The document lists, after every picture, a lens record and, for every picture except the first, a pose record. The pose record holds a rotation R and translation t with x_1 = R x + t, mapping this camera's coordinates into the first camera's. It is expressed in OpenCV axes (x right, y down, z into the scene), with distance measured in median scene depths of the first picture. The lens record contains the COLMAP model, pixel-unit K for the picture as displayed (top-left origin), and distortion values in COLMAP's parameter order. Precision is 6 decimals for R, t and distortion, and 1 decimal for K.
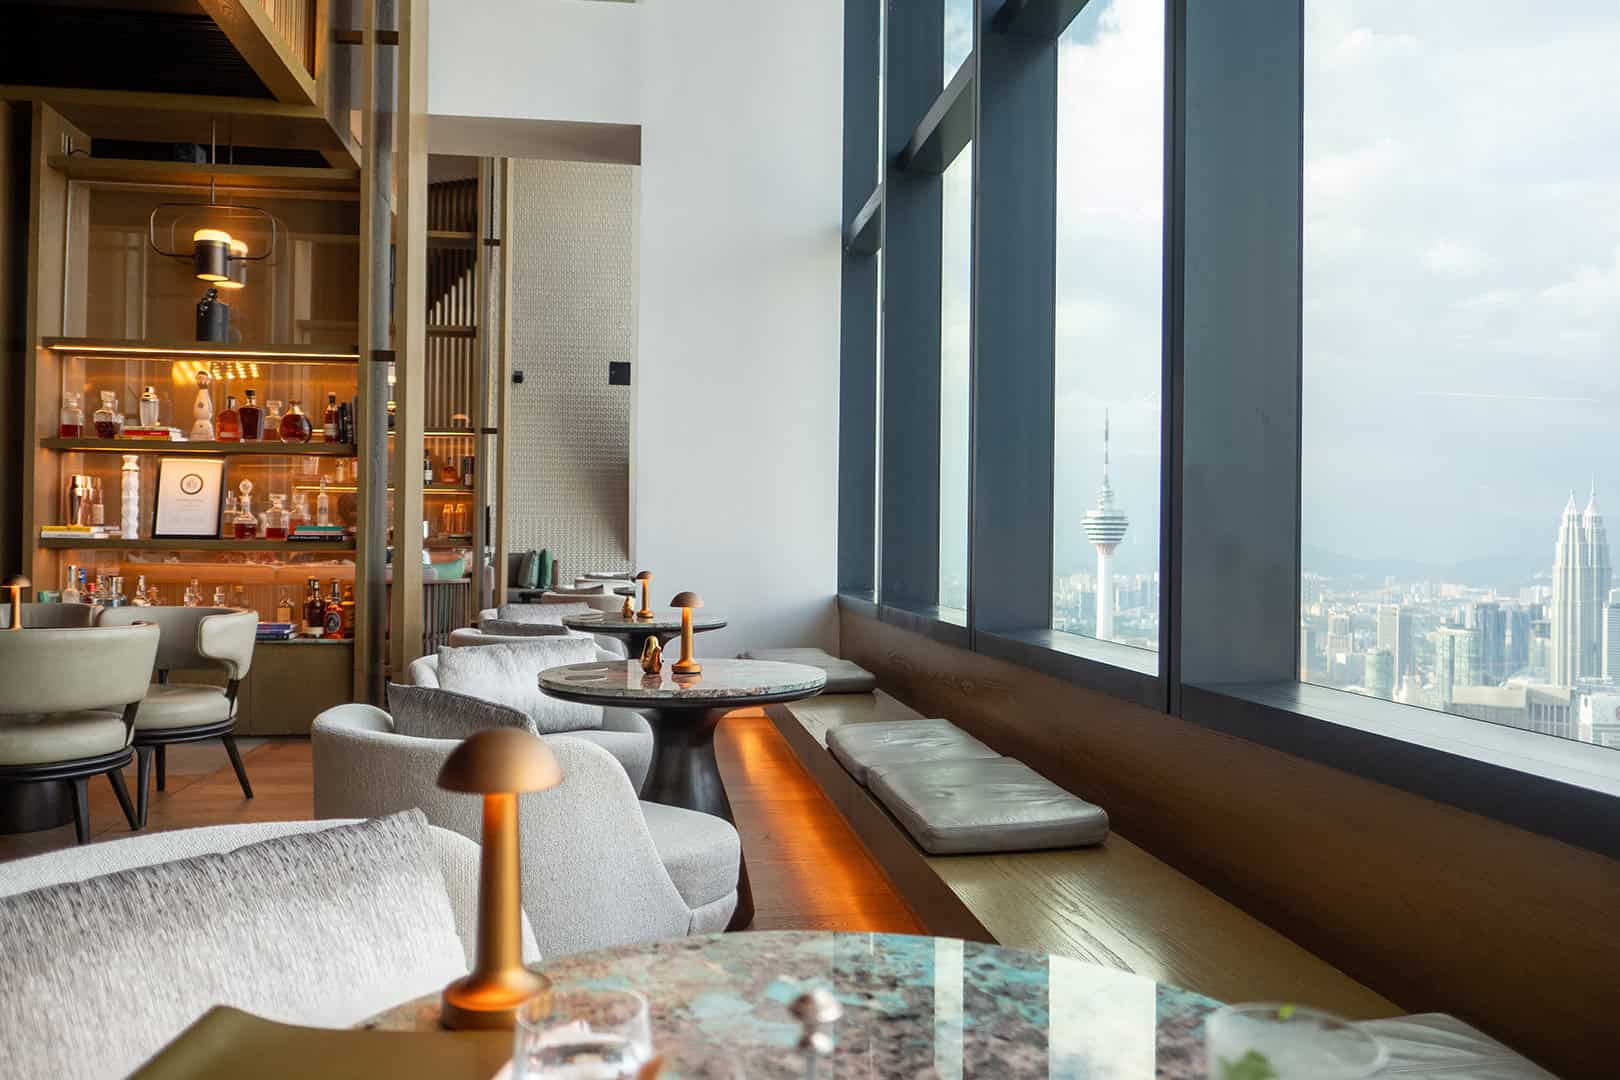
lens RADIAL K [[1150.2, 0, 801.1], [0, 1150.2, 542.5], [0, 0, 1]] dist [-0.022209, 0.002336]
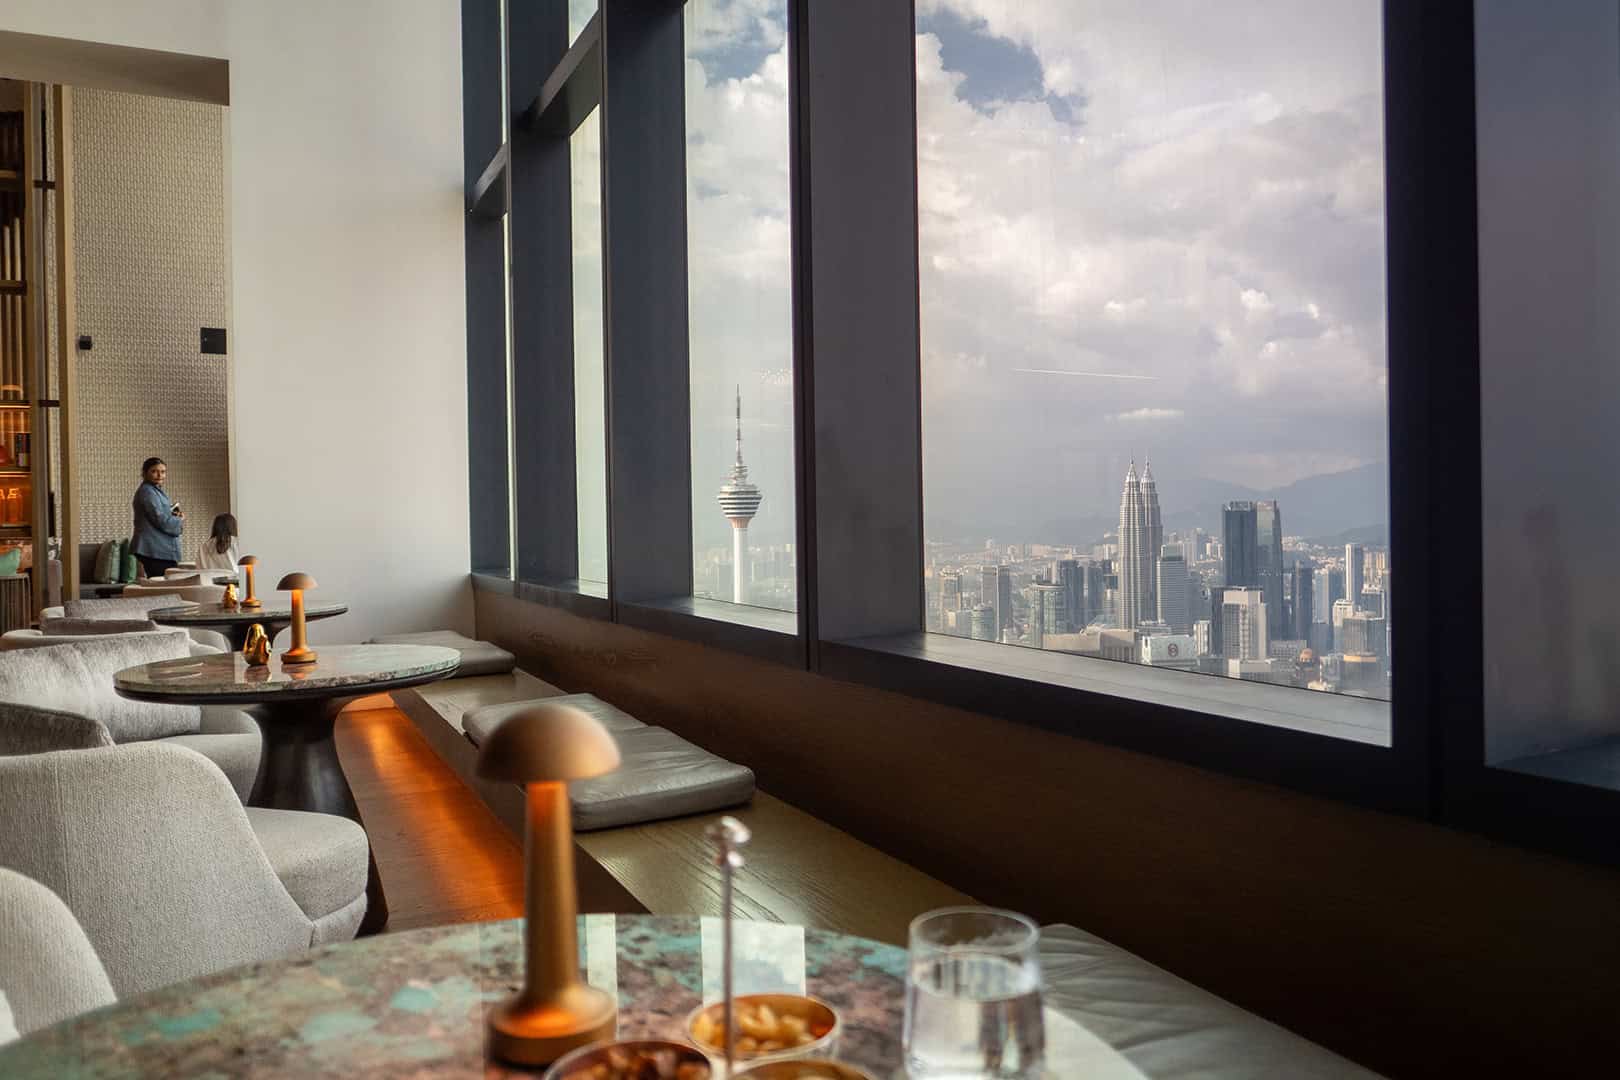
lens RADIAL K [[1132.5, 0, 810.0], [0, 1132.5, 540.0], [0, 0, 1]] dist [-0.022529, 0.003473]
pose [[0.948247, -0.031548, 0.315963, 0.003844], [0.027087, 0.999462, 0.018502, 0.010387], [-0.316377, -0.008986, 0.948591, 0.028334]]
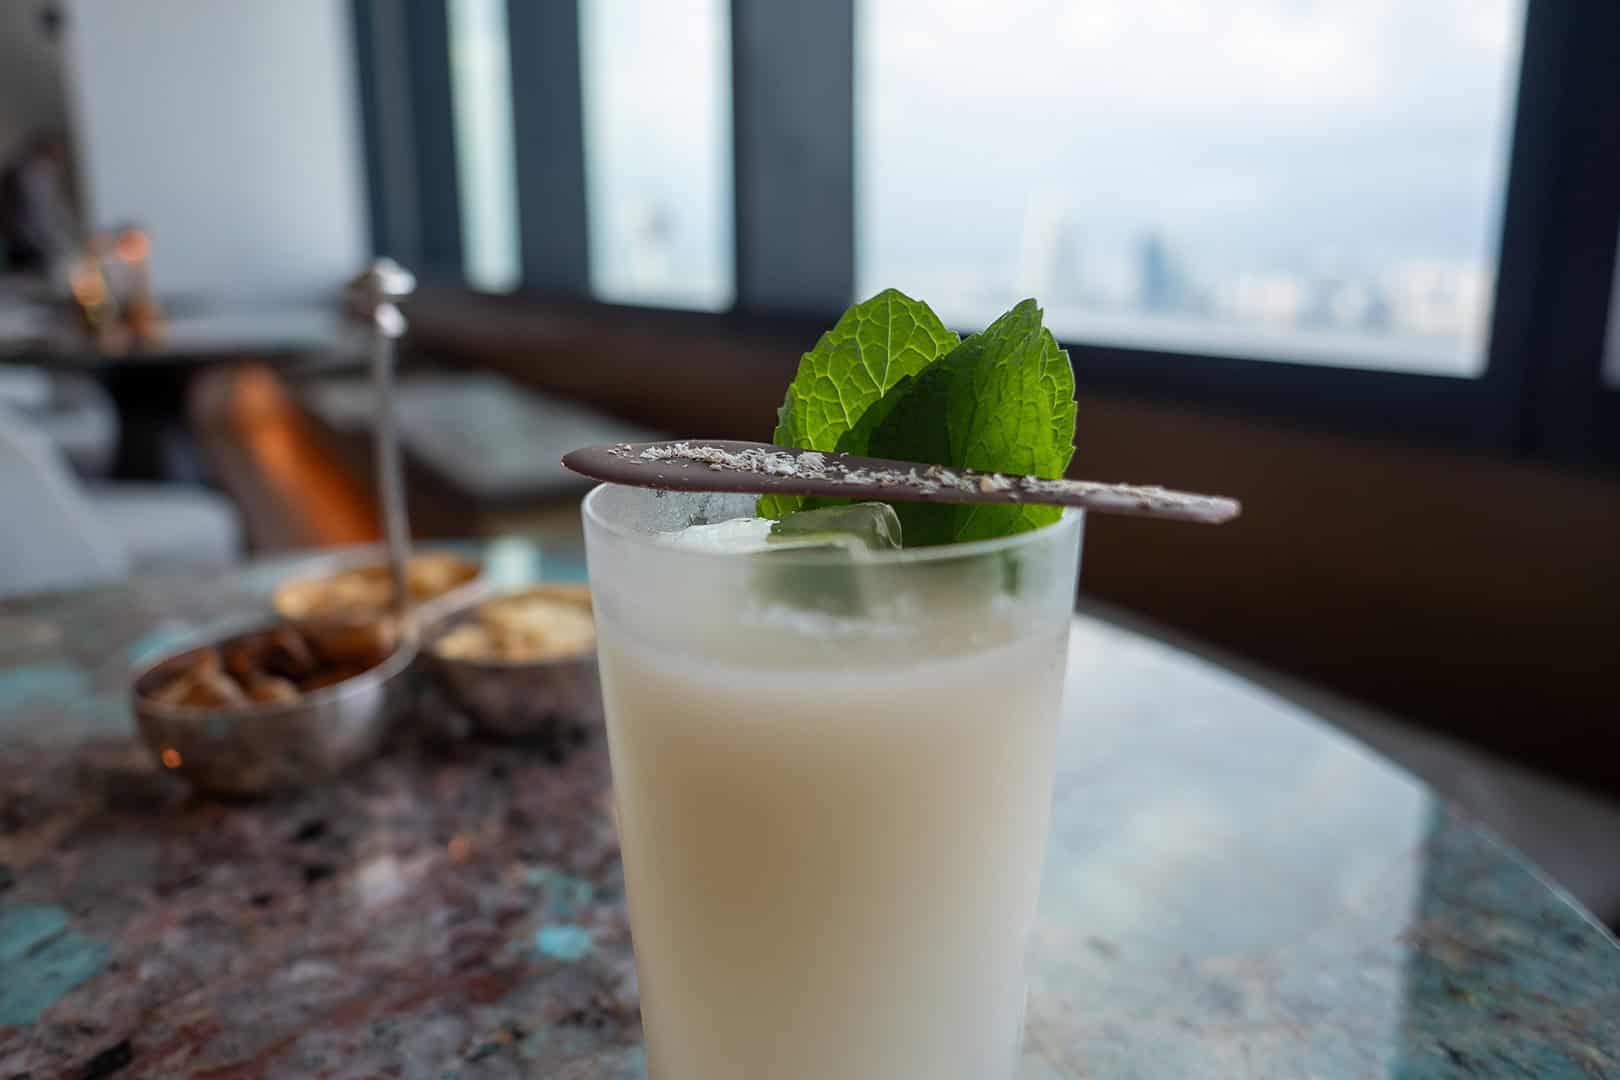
lens RADIAL K [[1132.5, 0, 810.0], [0, 1132.5, 540.0], [0, 0, 1]] dist [-0.022529, 0.003473]
pose [[0.921632, -0.112396, 0.371431, 0.014638], [0.010991, 0.964314, 0.264534, 0.052228], [-0.387909, -0.239720, 0.889978, 0.108017]]
